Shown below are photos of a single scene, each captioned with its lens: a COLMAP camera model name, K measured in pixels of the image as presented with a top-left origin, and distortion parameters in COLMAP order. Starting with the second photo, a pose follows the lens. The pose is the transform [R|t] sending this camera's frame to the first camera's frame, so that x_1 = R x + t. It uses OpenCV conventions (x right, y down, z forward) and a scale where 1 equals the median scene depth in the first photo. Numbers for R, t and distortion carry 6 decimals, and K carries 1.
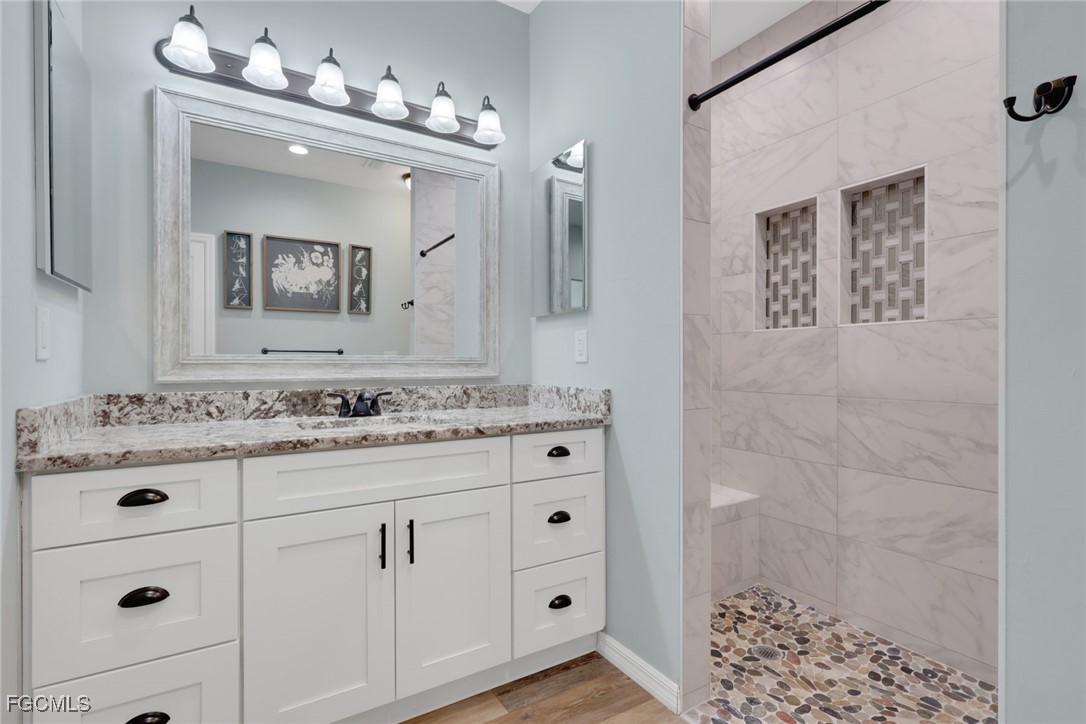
lens RADIAL K [[506.8, 0, 536.1], [0, 506.8, 364.7], [0, 0, 1]] dist [-0.000177, 0.000854]
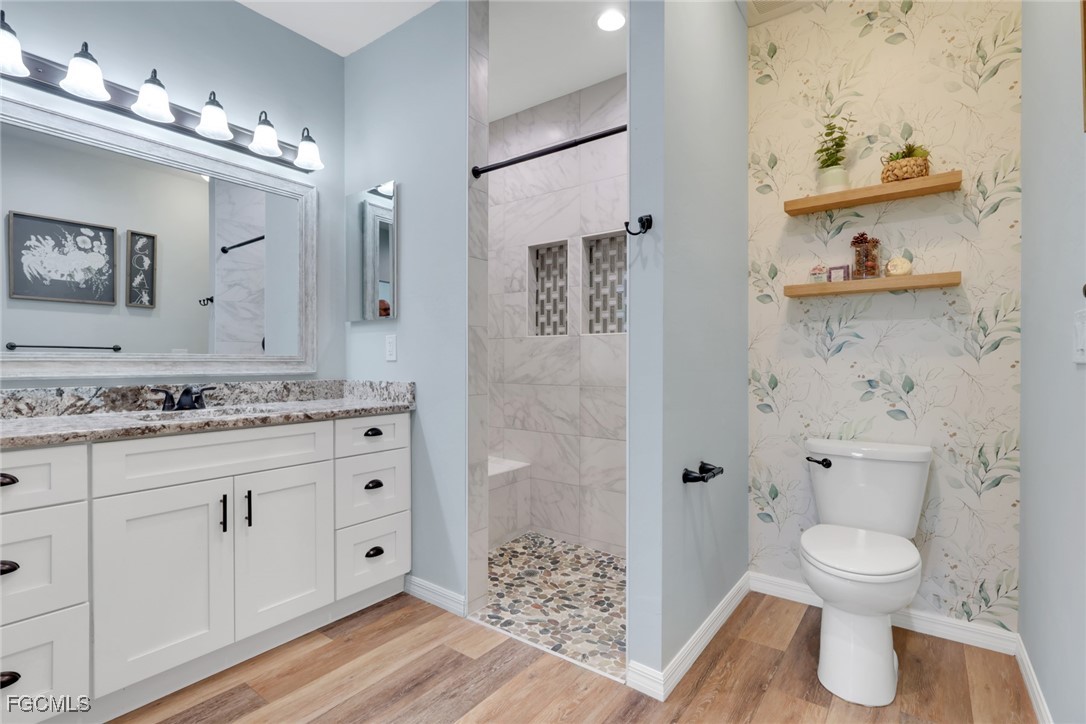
lens RADIAL K [[499.3, 0, 509.9], [0, 499.3, 365.9], [0, 0, 1]] dist [-0.003080, -0.000004]
pose [[0.945659, -0.000817, 0.325160, -0.030466], [-0.001175, 0.999982, 0.005927, 0.000244], [-0.325159, -0.005987, 0.945640, -0.223762]]
